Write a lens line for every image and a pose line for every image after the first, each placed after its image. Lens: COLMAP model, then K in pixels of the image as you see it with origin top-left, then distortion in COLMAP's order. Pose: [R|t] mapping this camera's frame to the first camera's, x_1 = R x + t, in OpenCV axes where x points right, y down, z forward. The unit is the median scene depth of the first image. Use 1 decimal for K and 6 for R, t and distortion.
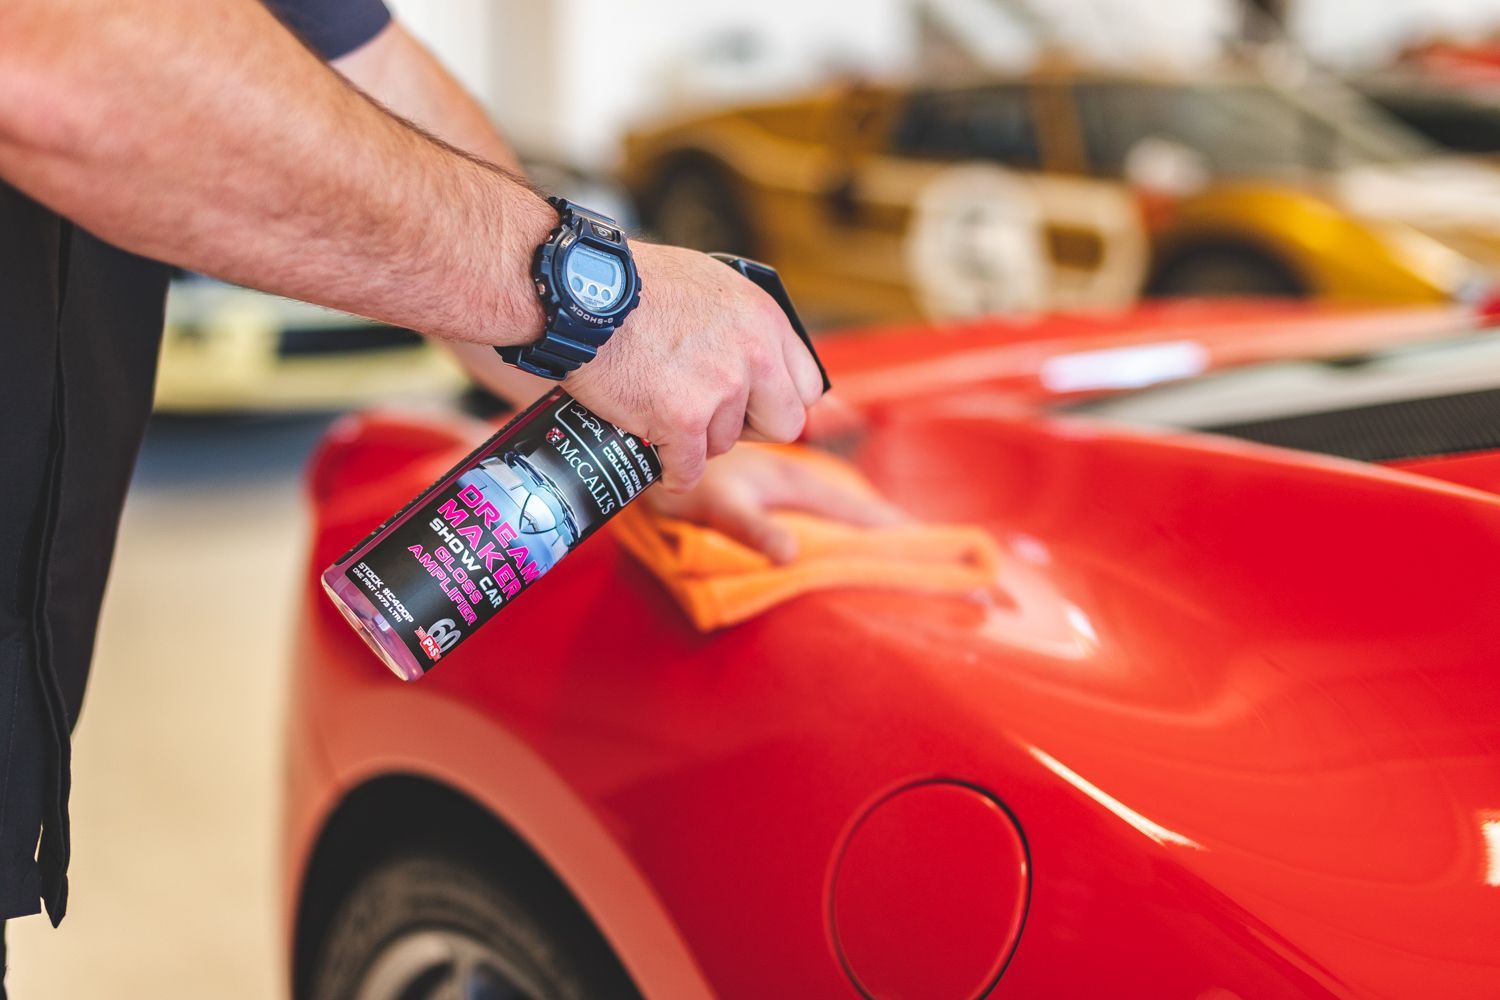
lens RADIAL K [[2077.4, 0, 752.5], [0, 2077.4, 494.1], [0, 0, 1]] dist [0.019741, 0.000000]
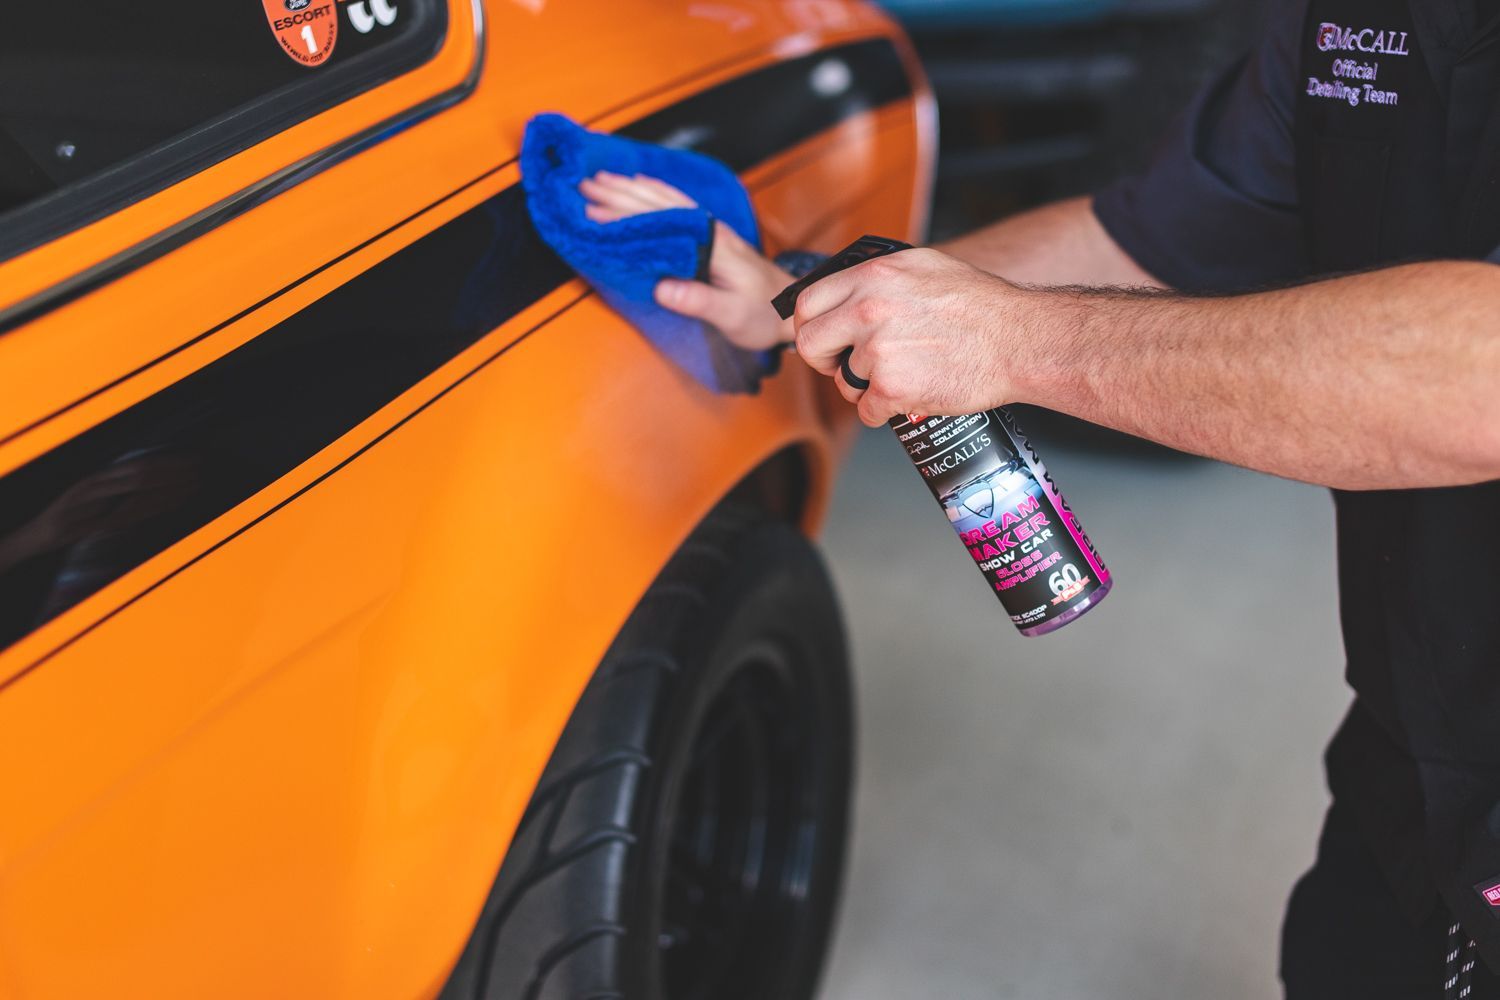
lens RADIAL K [[2077.4, 0, 747.4], [0, 2077.4, 496.9], [0, 0, 1]] dist [0.019741, 0.000000]
pose [[-0.115277, -0.729724, -0.673954, 0.799226], [0.897599, 0.214088, -0.385334, 0.383287], [0.425473, -0.649361, 0.630320, 0.118911]]
